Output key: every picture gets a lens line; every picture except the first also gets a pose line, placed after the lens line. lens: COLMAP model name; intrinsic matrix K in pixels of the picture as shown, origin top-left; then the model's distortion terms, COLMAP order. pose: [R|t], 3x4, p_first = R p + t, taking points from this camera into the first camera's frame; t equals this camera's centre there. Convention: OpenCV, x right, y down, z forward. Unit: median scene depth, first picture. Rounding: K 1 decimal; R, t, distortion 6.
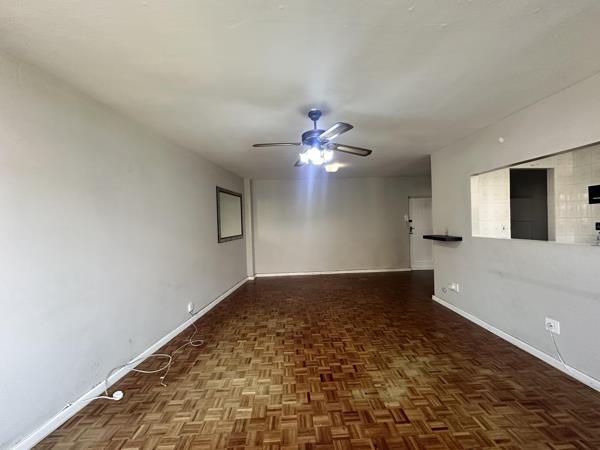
lens RADIAL K [[240.5, 0, 303.8], [0, 240.5, 224.6], [0, 0, 1]] dist [-0.000396, 0.000048]
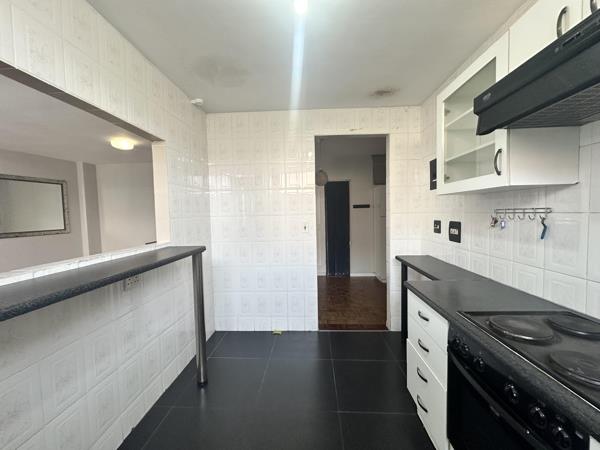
lens RADIAL K [[240.5, 0, 297.2], [0, 240.5, 224.2], [0, 0, 1]] dist [-0.000396, 0.000048]
pose [[0.993263, 0.009575, -0.115482, 0.873641], [-0.004437, 0.998992, 0.044673, -0.023218], [0.115793, -0.043860, 0.992305, 0.328776]]
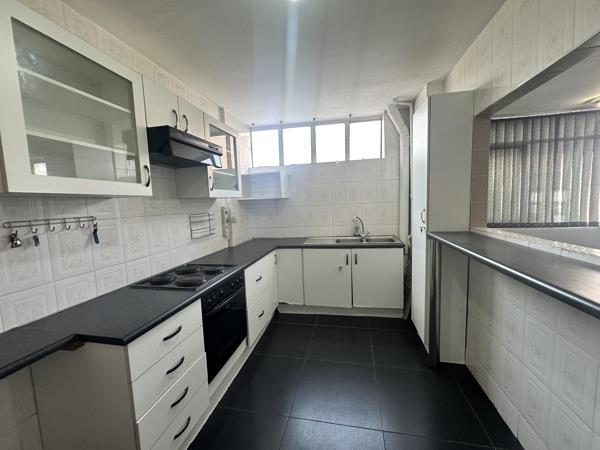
lens RADIAL K [[240.5, 0, 299.8], [0, 240.5, 223.3], [0, 0, 1]] dist [-0.000396, 0.000048]
pose [[-0.963938, 0.034135, 0.263928, 0.775078], [0.058651, 0.994604, 0.085571, -0.033428], [-0.259583, 0.097965, -0.960739, 0.904205]]
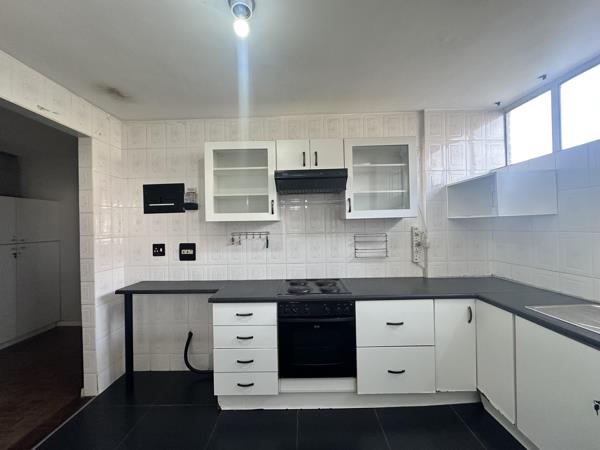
lens RADIAL K [[240.5, 0, 298.2], [0, 240.5, 224.6], [0, 0, 1]] dist [-0.000396, 0.000048]
pose [[0.058000, 0.020329, 0.998110, 0.574007], [0.022663, 0.999508, -0.021674, -0.034730], [-0.998059, 0.023877, 0.057511, 0.549361]]
